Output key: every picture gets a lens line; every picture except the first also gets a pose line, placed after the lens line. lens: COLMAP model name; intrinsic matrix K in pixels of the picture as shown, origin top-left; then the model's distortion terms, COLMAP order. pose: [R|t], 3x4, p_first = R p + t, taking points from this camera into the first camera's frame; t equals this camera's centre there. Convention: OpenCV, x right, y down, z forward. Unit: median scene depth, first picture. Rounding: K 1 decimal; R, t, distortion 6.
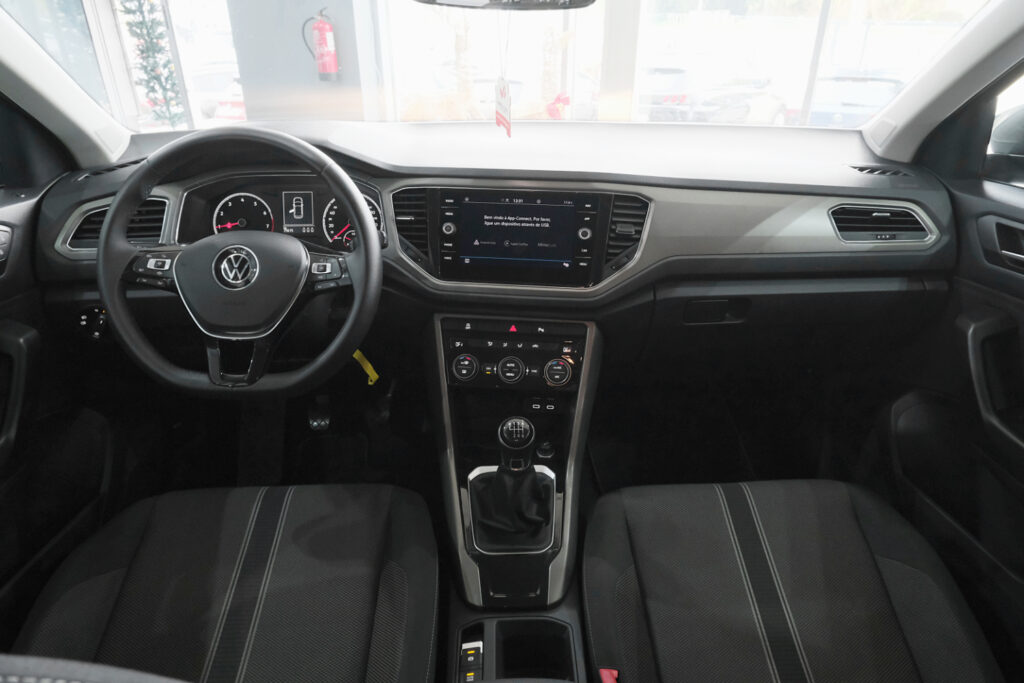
lens RADIAL K [[643.3, 0, 510.2], [0, 643.3, 335.3], [0, 0, 1]] dist [0.001347, 0.001784]
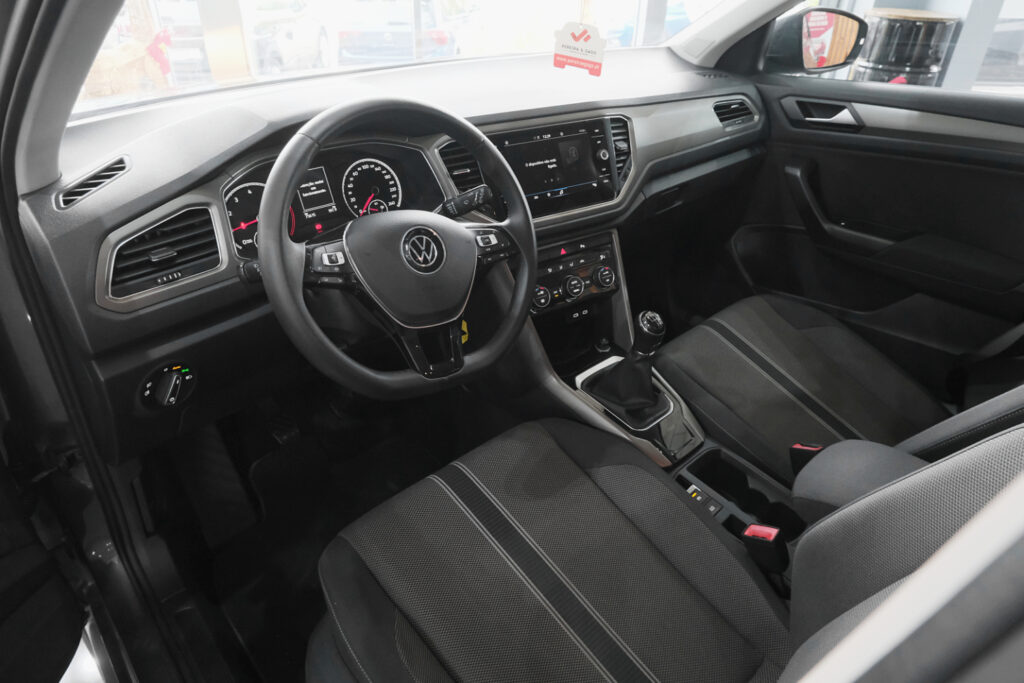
lens RADIAL K [[650.4, 0, 512.0], [0, 650.4, 341.5], [0, 0, 1]] dist [-0.005244, -0.002393]
pose [[0.760814, -0.333231, 0.556883, -0.762771], [0.272563, 0.942827, 0.191799, -0.106711], [-0.588958, 0.005862, 0.808142, 0.136756]]
